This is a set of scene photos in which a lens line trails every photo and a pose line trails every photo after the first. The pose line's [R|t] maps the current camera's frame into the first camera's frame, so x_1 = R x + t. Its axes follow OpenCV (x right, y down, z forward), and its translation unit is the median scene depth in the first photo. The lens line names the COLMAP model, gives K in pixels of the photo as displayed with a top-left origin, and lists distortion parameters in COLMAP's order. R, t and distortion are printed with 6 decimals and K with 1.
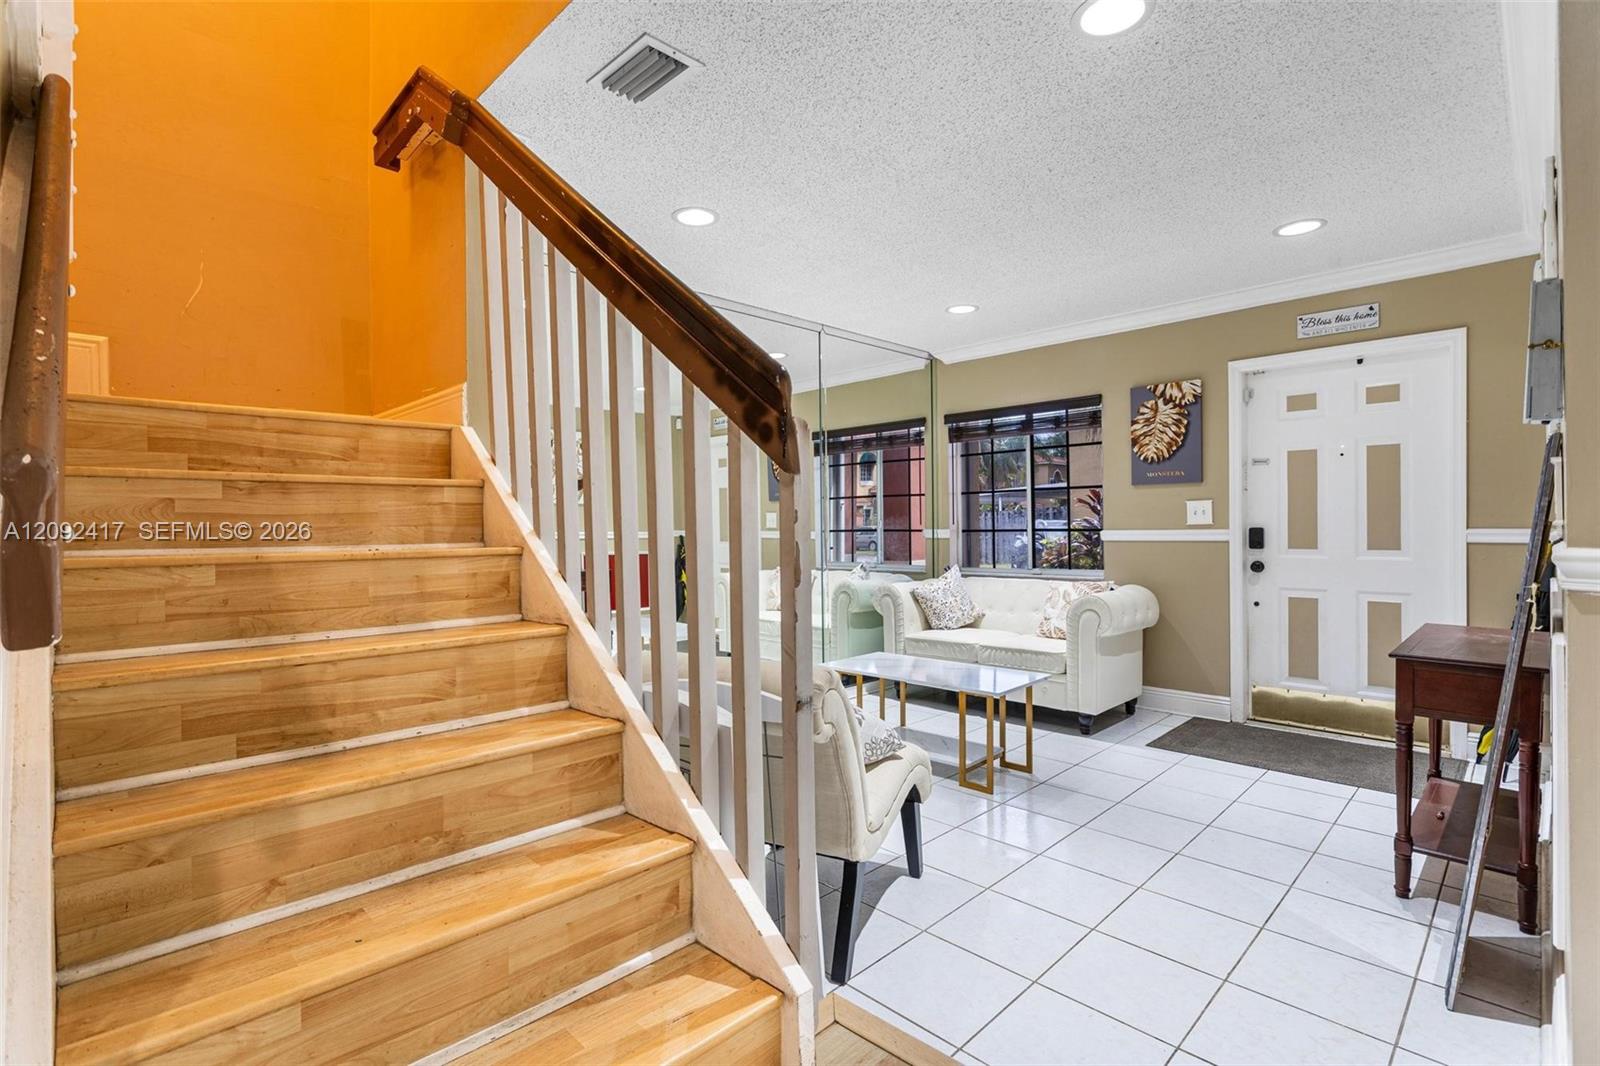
lens RADIAL K [[760.6, 0, 736.2], [0, 760.6, 513.8], [0, 0, 1]] dist [-0.008743, 0.002715]
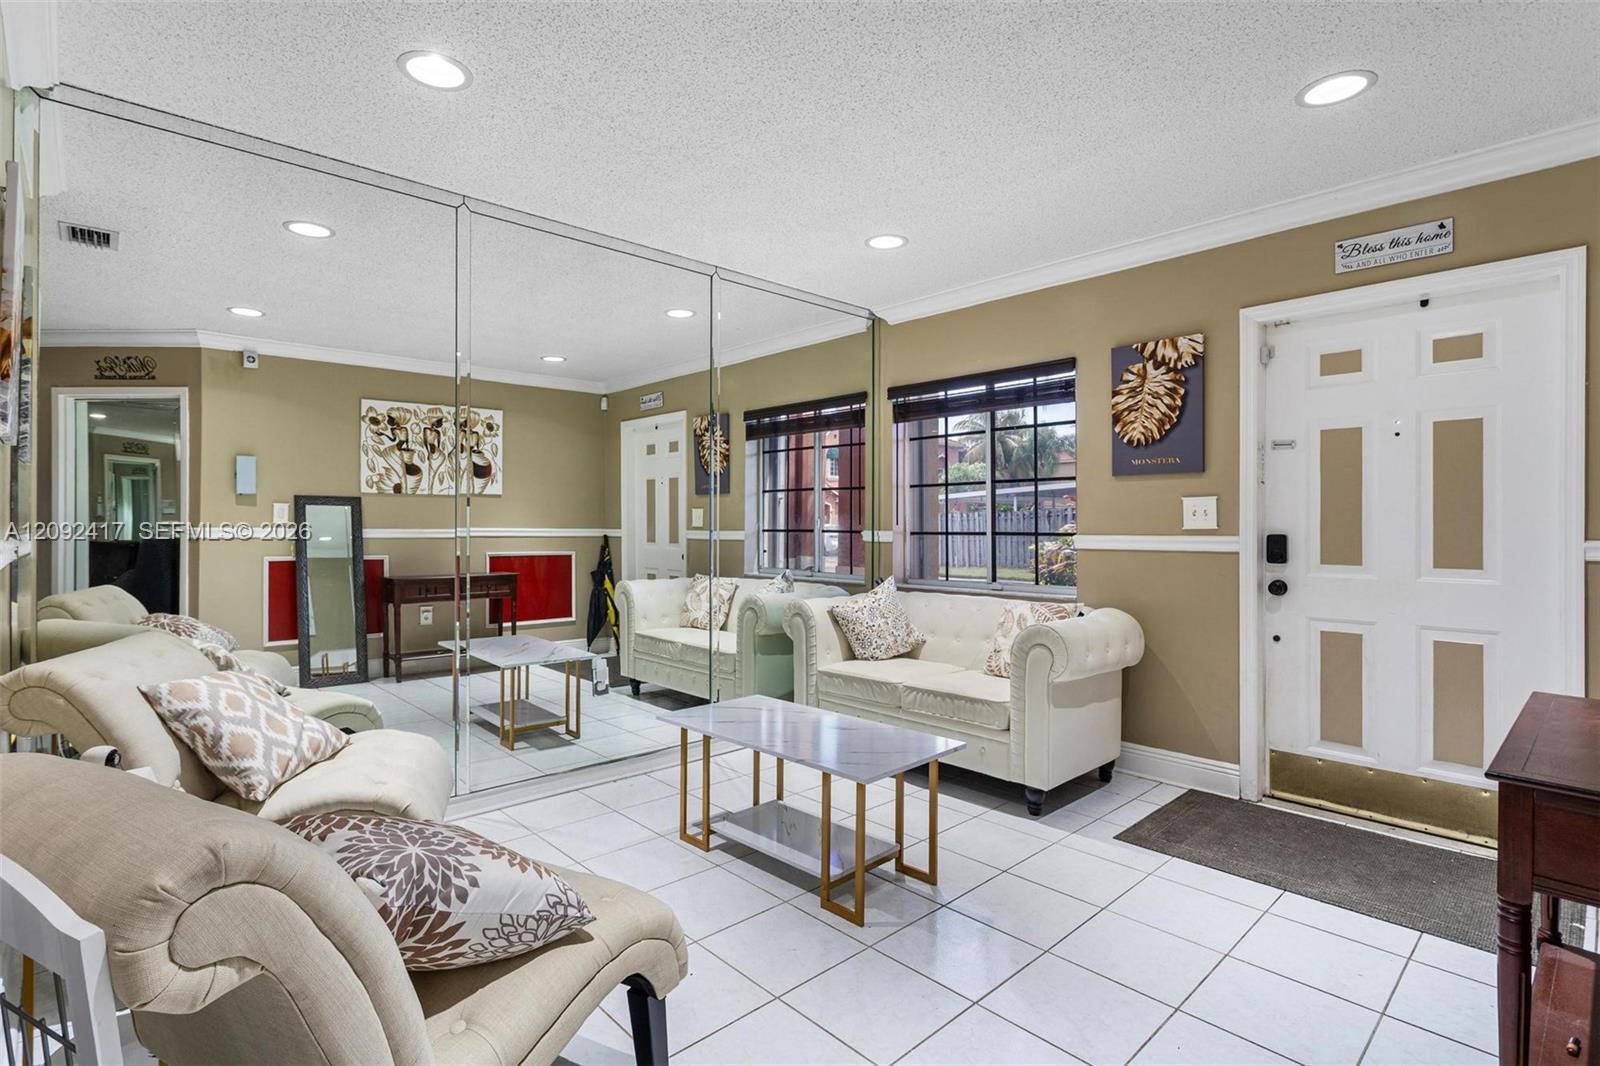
lens RADIAL K [[760.6, 0, 751.6], [0, 760.6, 505.5], [0, 0, 1]] dist [-0.008743, 0.002715]
pose [[0.999503, 0.012905, -0.028765, 0.194977], [-0.013142, 0.999881, -0.008066, 0.002545], [0.028658, 0.008440, 0.999554, 0.247376]]
